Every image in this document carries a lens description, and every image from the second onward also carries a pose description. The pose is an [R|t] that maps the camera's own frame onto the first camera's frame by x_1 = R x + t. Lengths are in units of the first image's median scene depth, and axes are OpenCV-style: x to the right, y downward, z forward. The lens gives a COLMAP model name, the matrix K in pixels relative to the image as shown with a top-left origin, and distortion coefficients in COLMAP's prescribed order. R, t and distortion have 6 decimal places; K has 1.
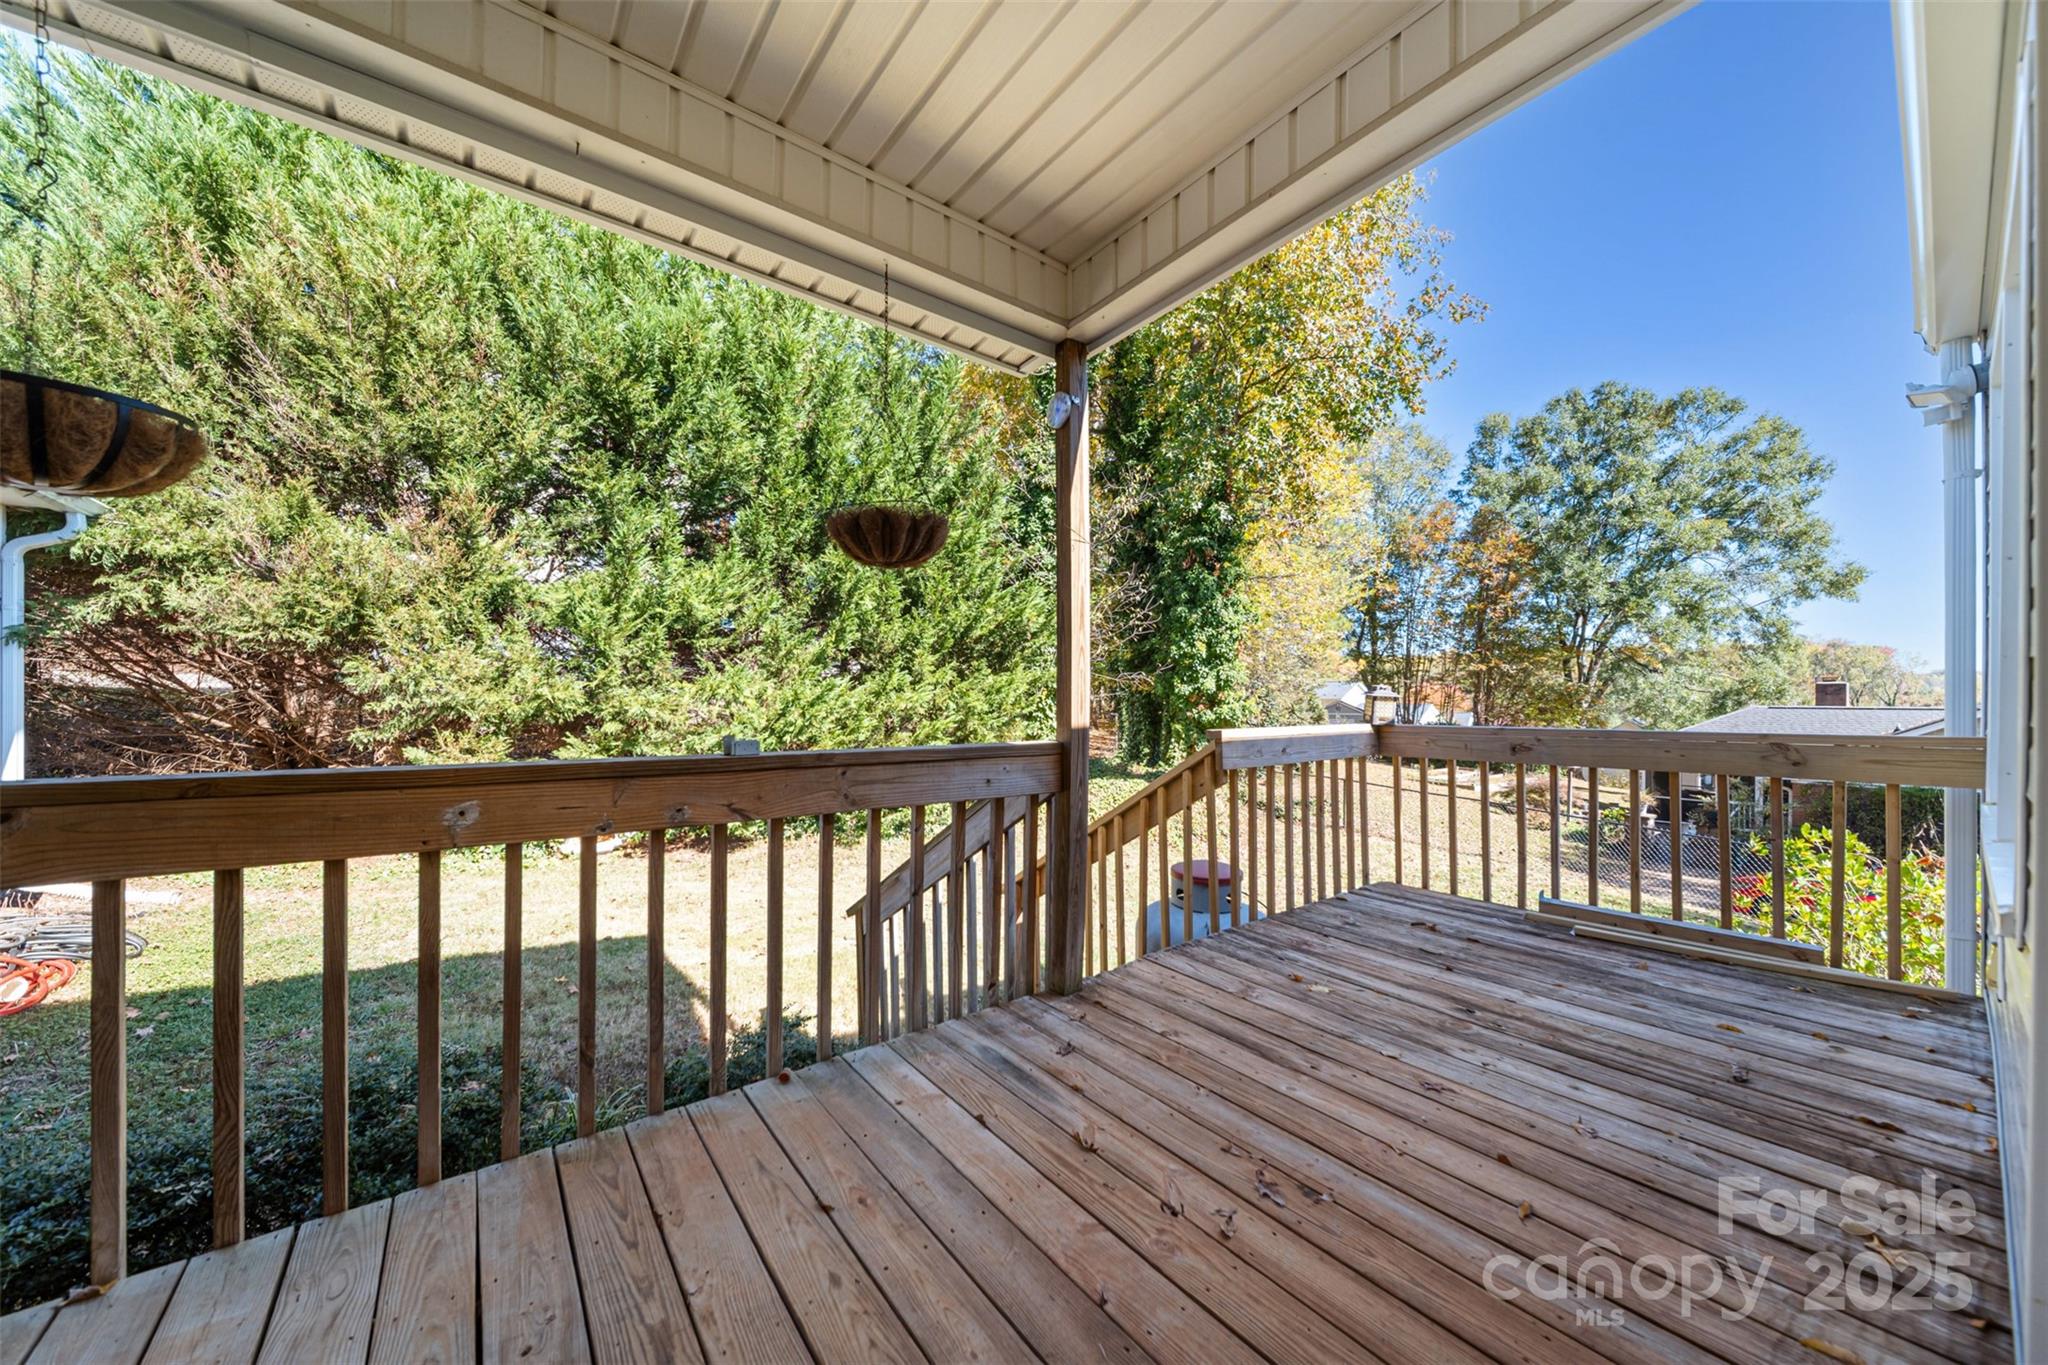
lens RADIAL K [[717.2, 0, 1024.6], [0, 717.2, 689.9], [0, 0, 1]] dist [-0.000004, -0.000011]
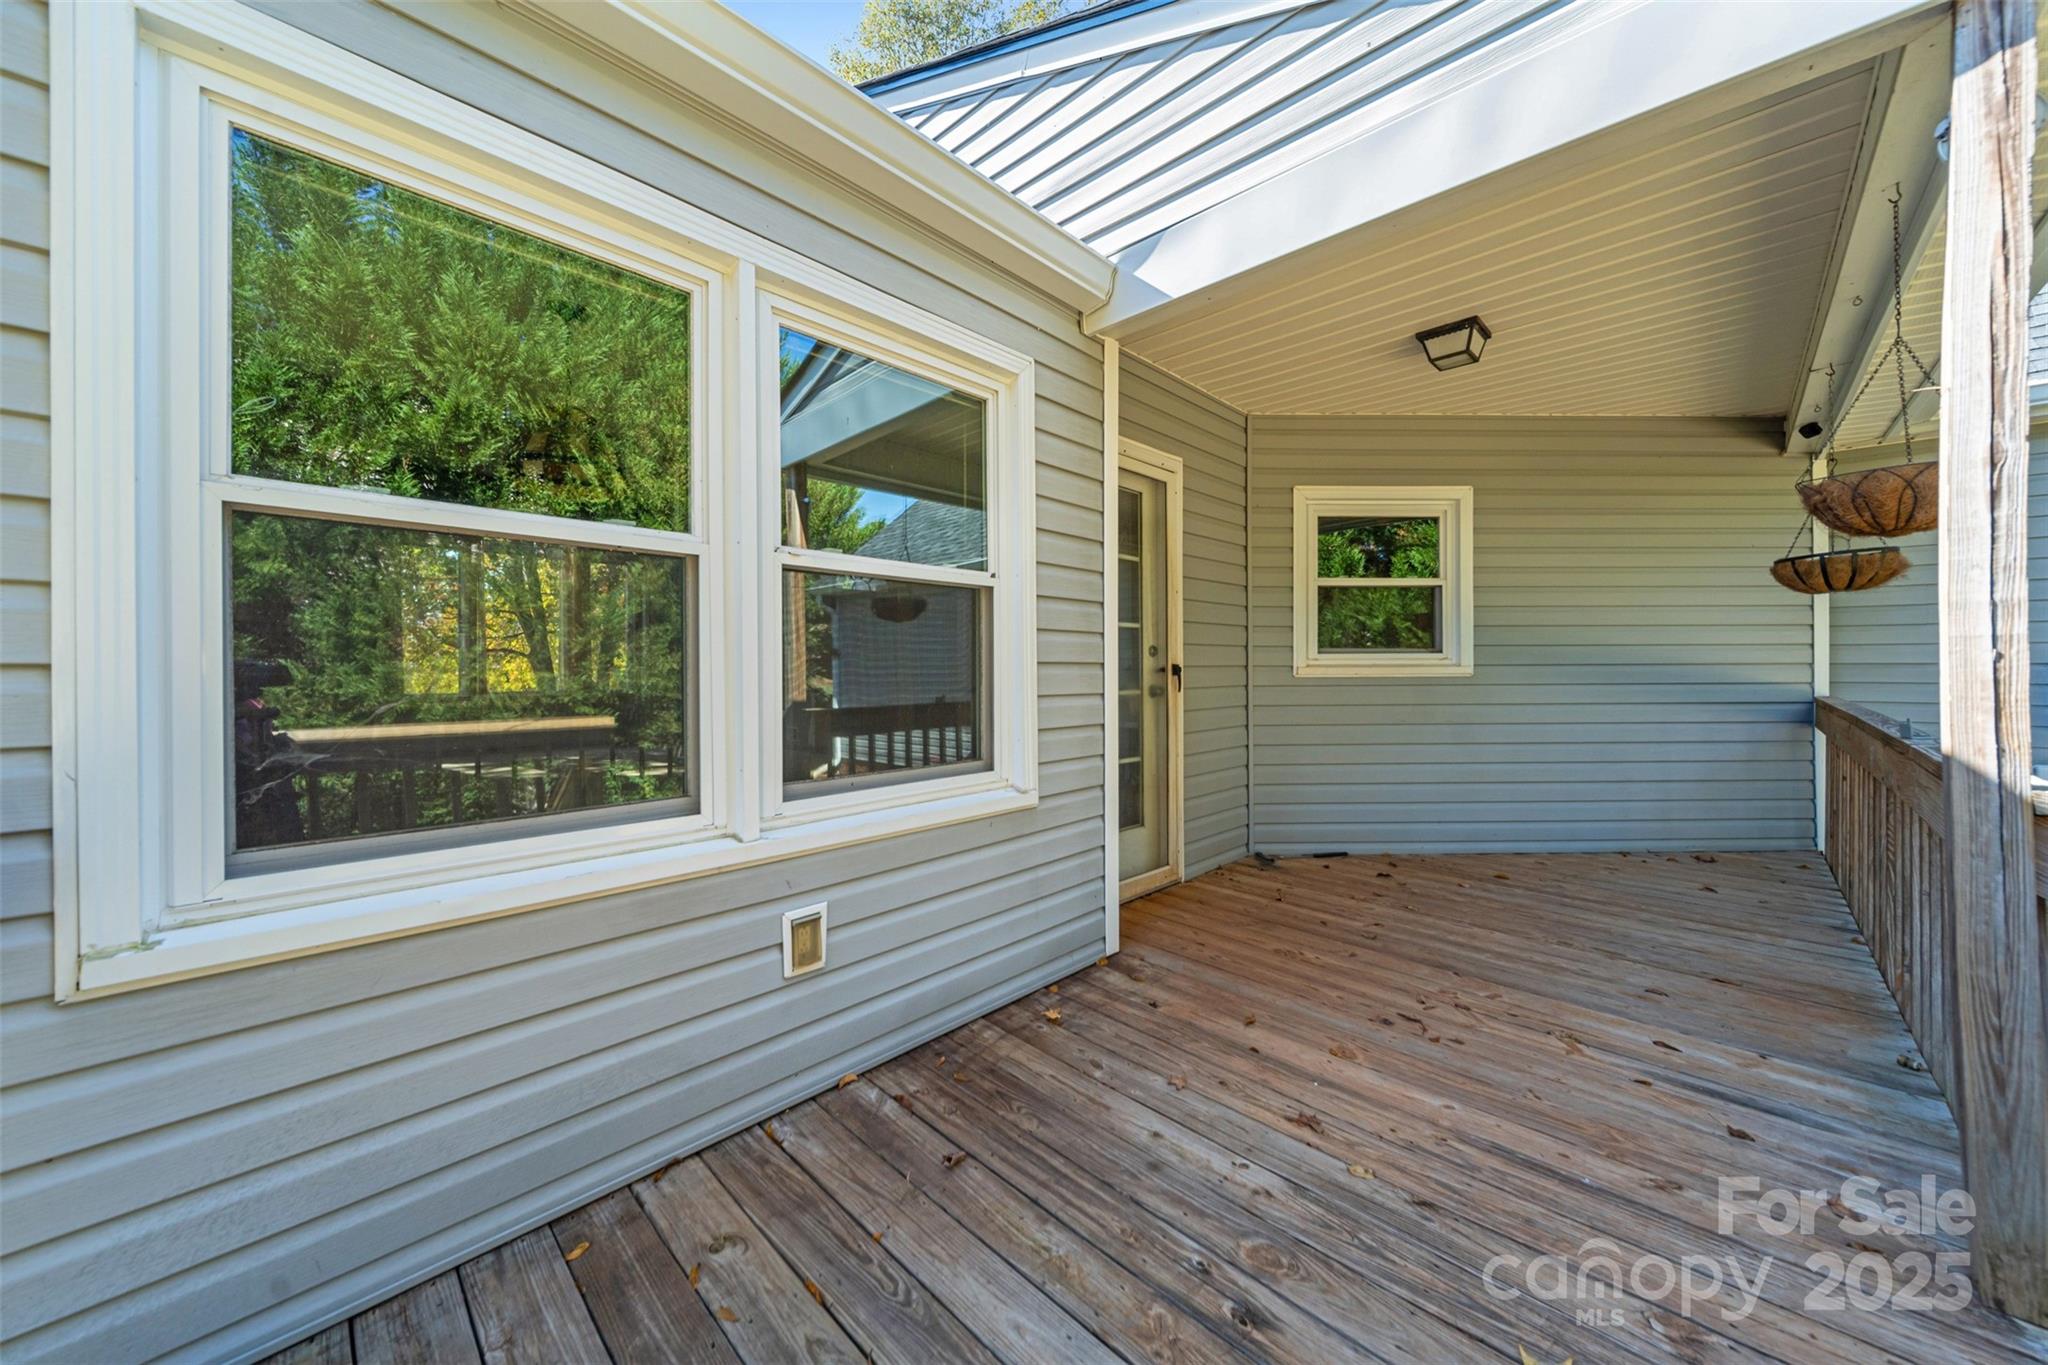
lens RADIAL K [[717.2, 0, 1021.5], [0, 717.2, 673.1], [0, 0, 1]] dist [-0.000004, -0.000011]
pose [[-0.989214, -0.003826, -0.146427, 1.048375], [-0.002654, 0.999963, -0.008198, -0.004152], [0.146453, -0.007721, -0.989188, 1.825104]]
